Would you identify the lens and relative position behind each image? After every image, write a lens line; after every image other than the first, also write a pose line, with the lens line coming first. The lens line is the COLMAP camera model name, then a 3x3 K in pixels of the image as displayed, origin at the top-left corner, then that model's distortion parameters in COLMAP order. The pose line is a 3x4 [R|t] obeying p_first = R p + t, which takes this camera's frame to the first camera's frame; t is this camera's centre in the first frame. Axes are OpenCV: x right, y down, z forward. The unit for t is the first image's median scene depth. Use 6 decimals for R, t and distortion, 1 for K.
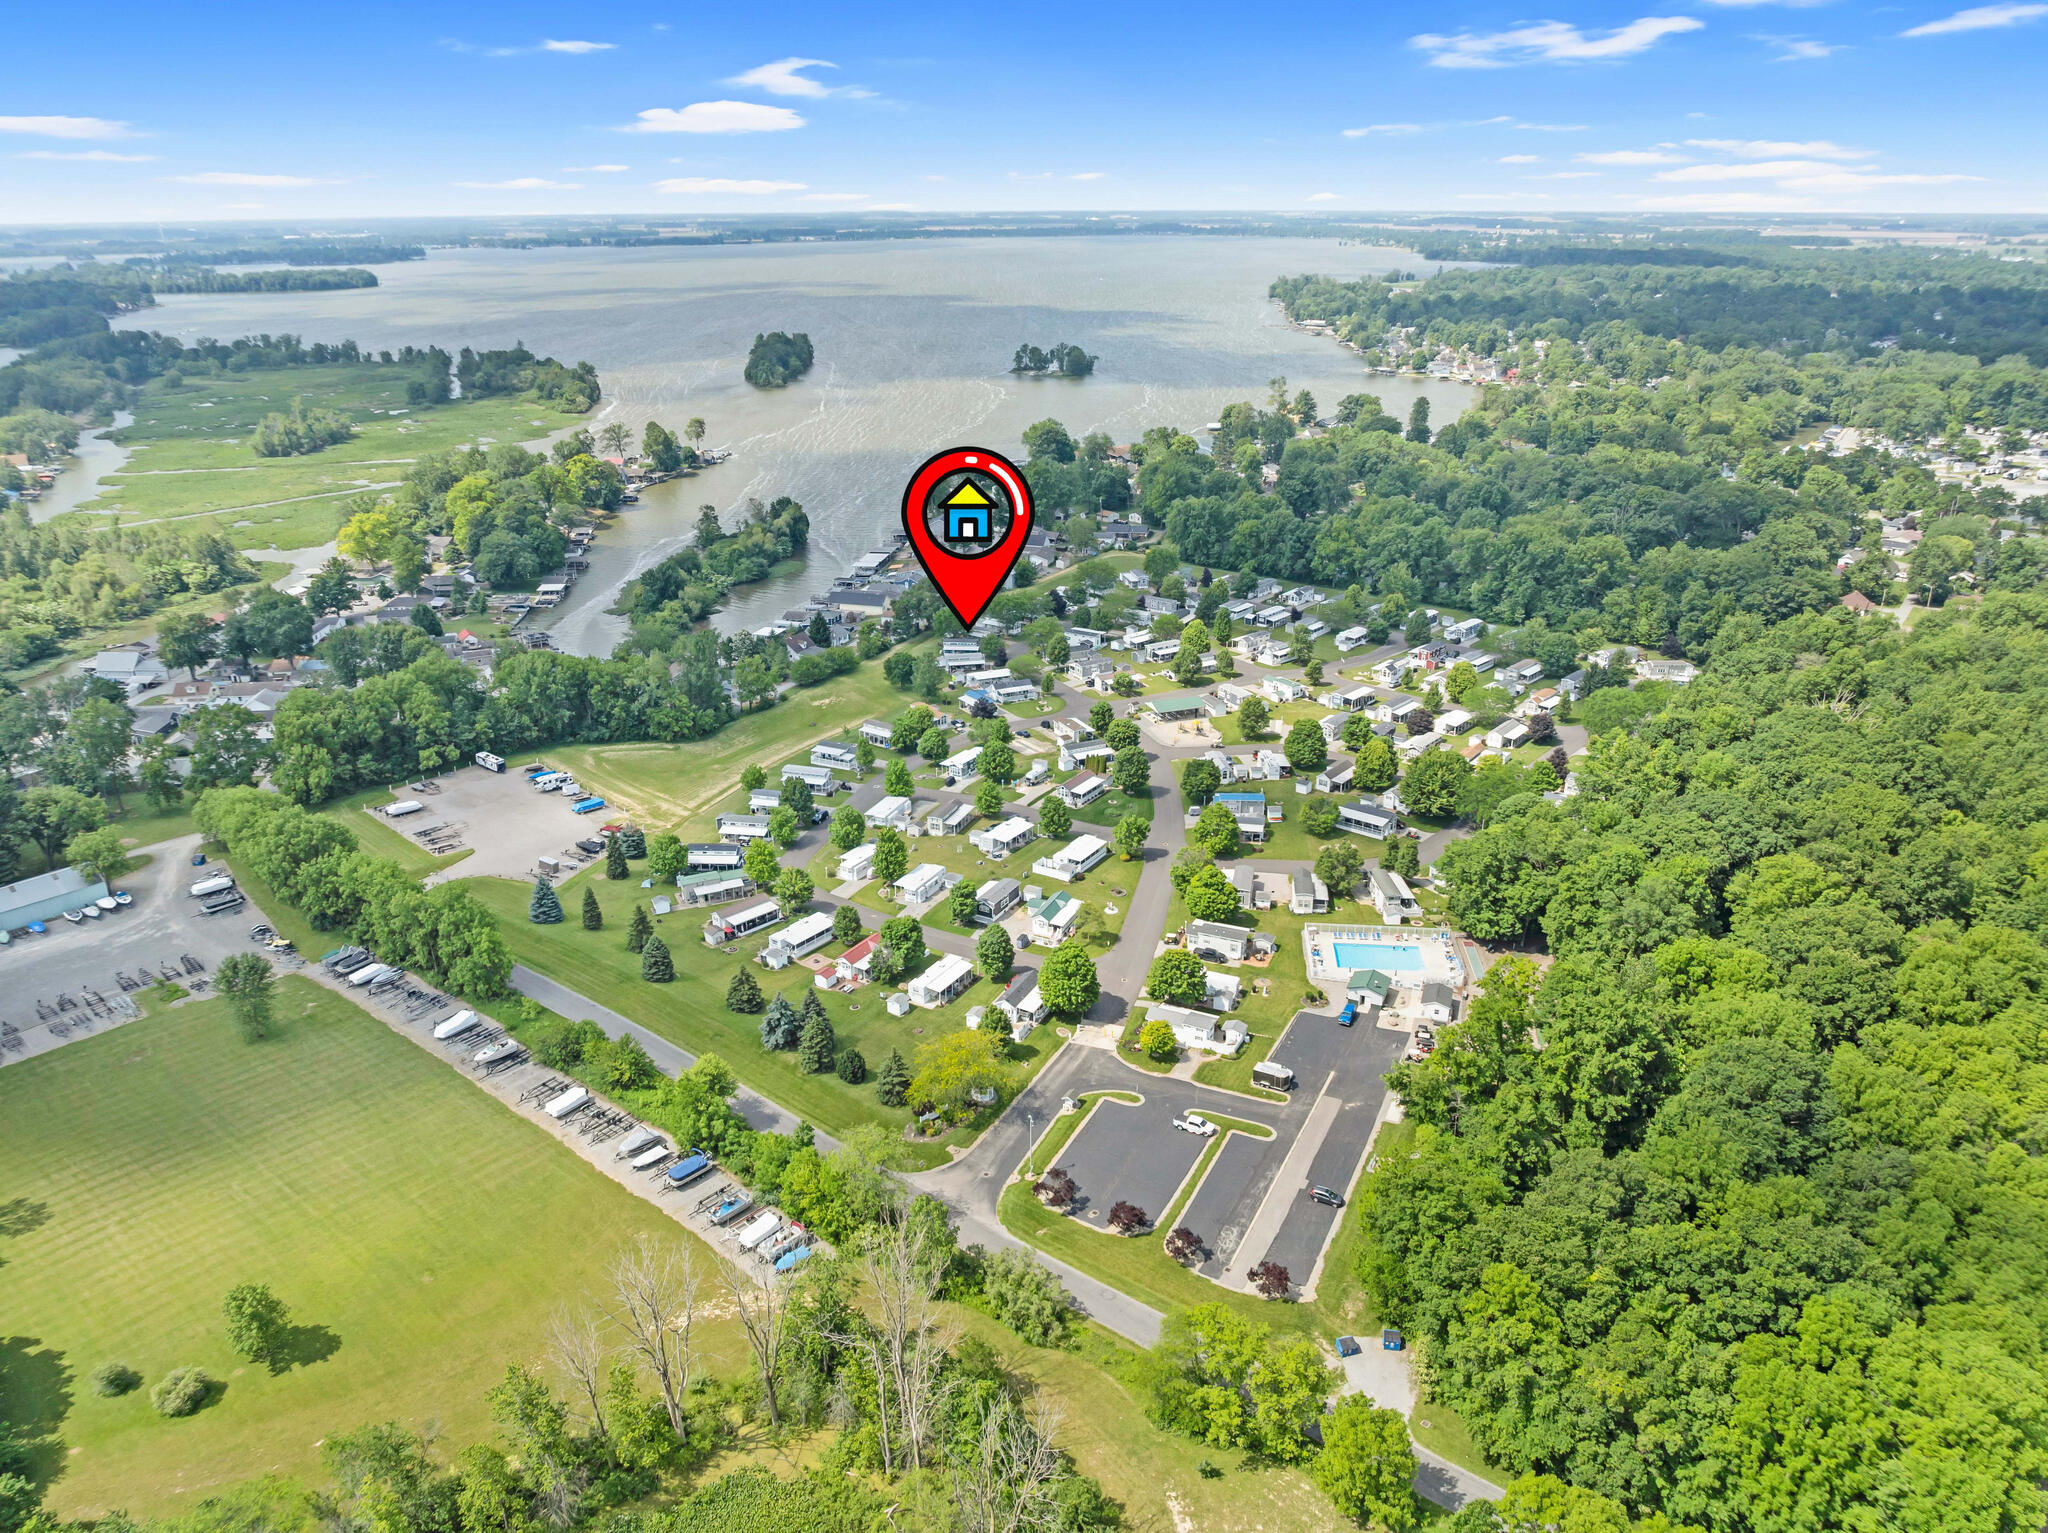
lens RADIAL K [[1435.7, 0, 1026.6], [0, 1435.7, 789.2], [0, 0, 1]] dist [-0.014297, -0.045139]
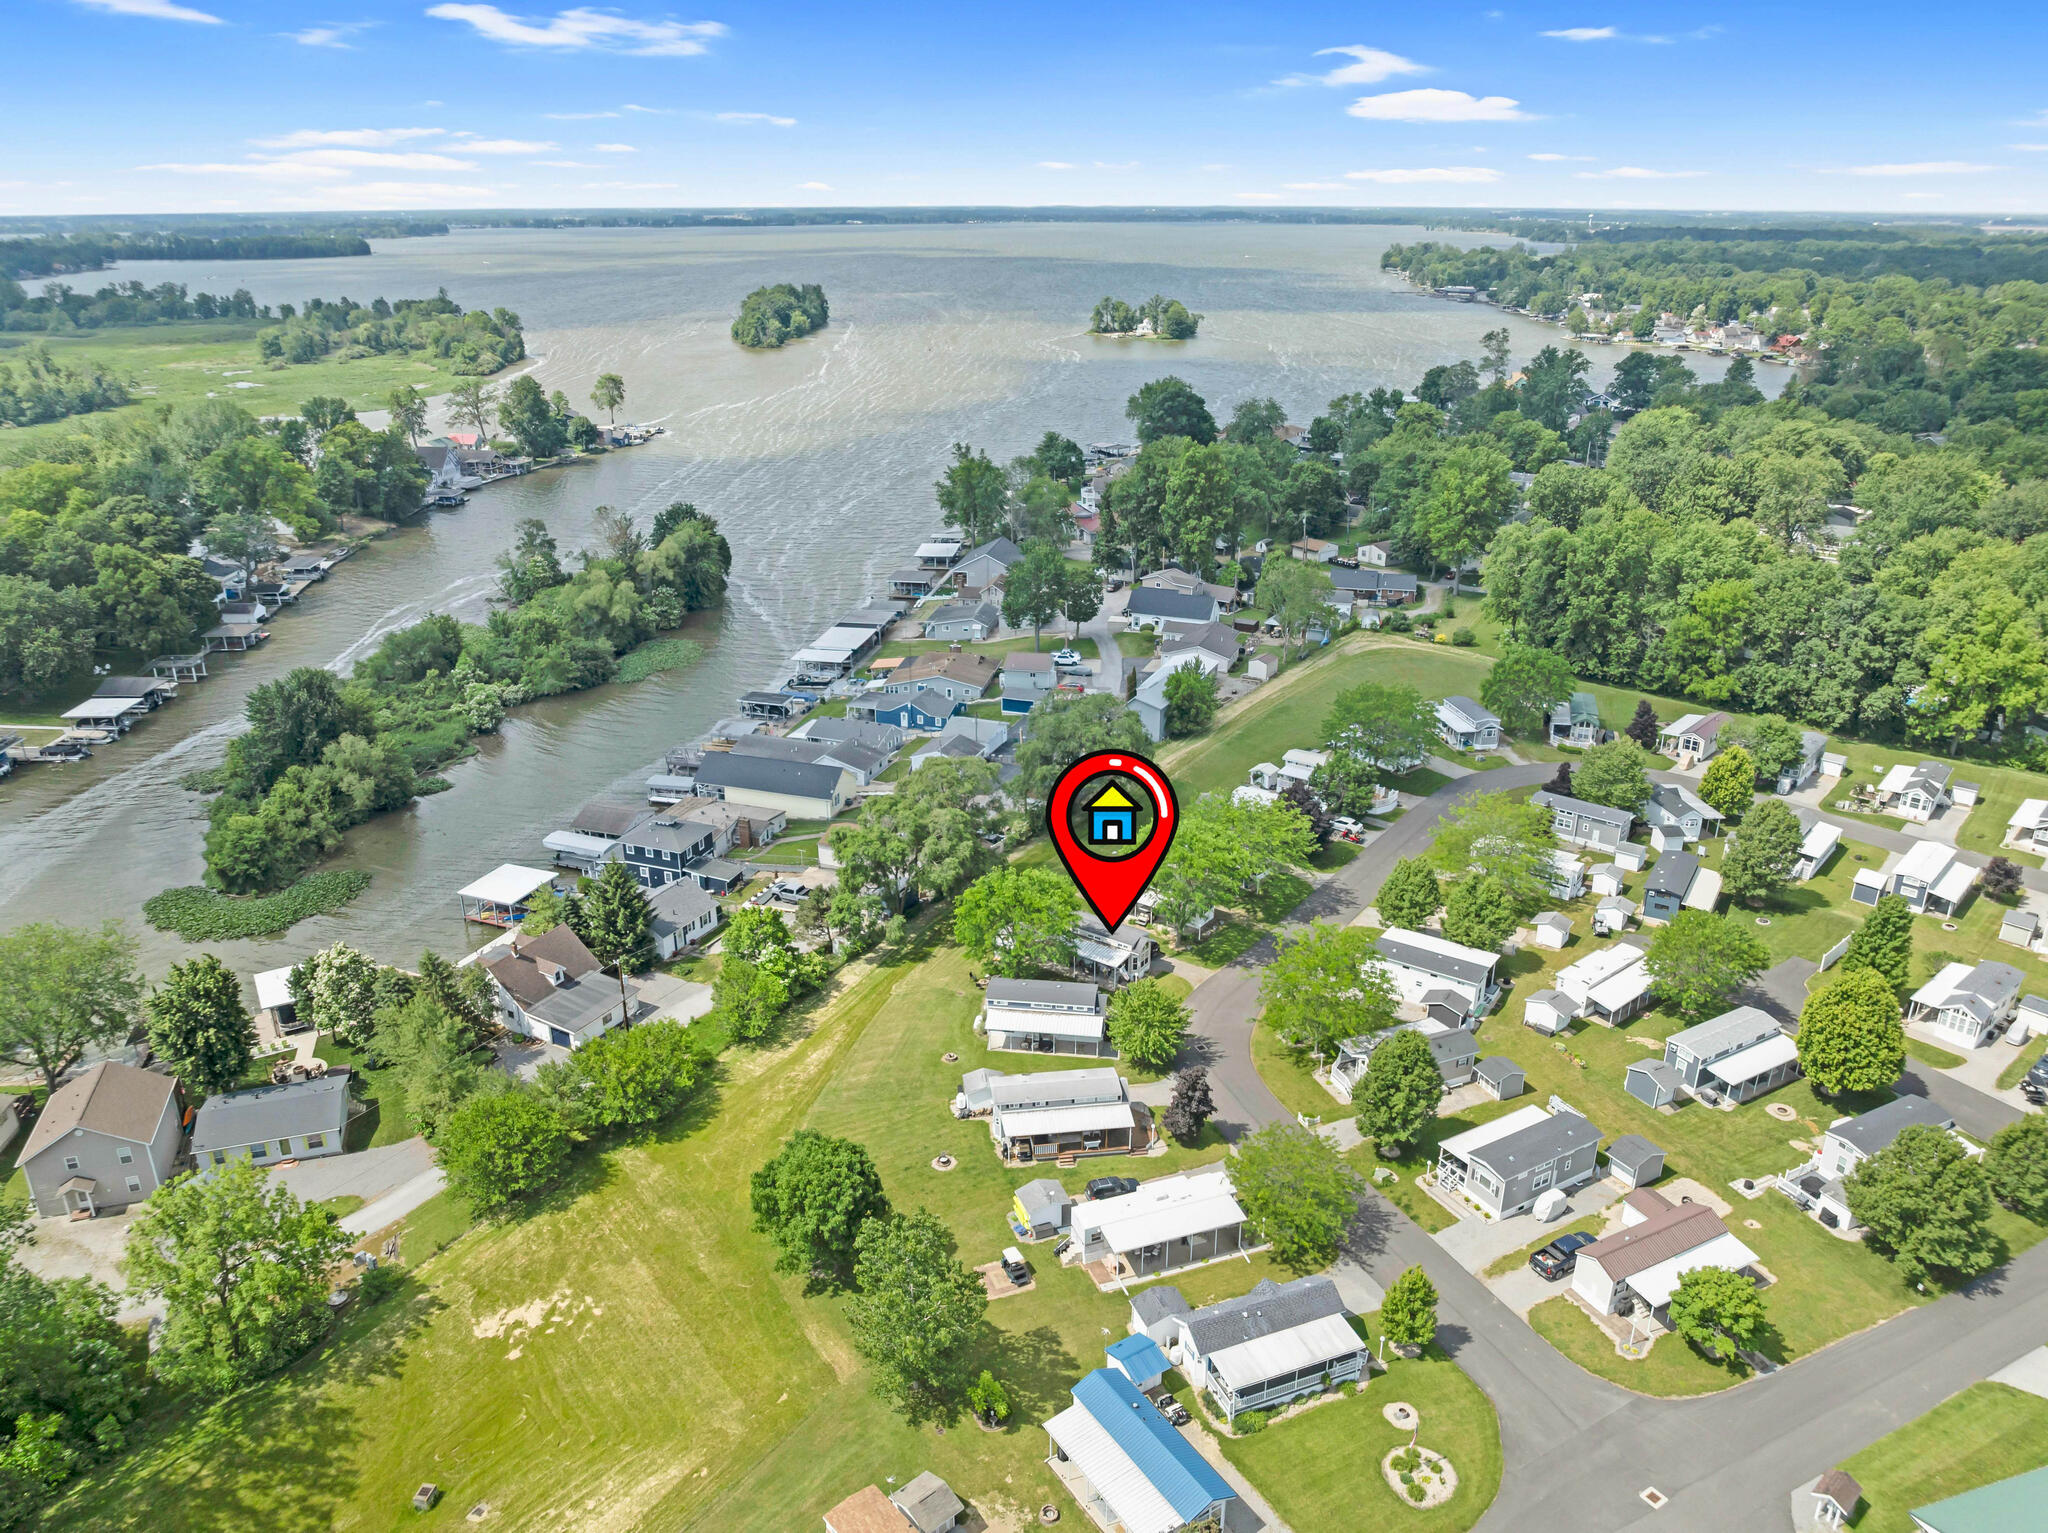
lens RADIAL K [[1450.6, 0, 1026.2], [0, 1450.6, 771.3], [0, 0, 1]] dist [-0.042861, 0.005918]
pose [[0.999322, 0.019609, -0.031160, -0.056179], [-0.019996, 0.999726, -0.012152, -0.202331], [0.030913, 0.012767, 0.999441, 0.947361]]
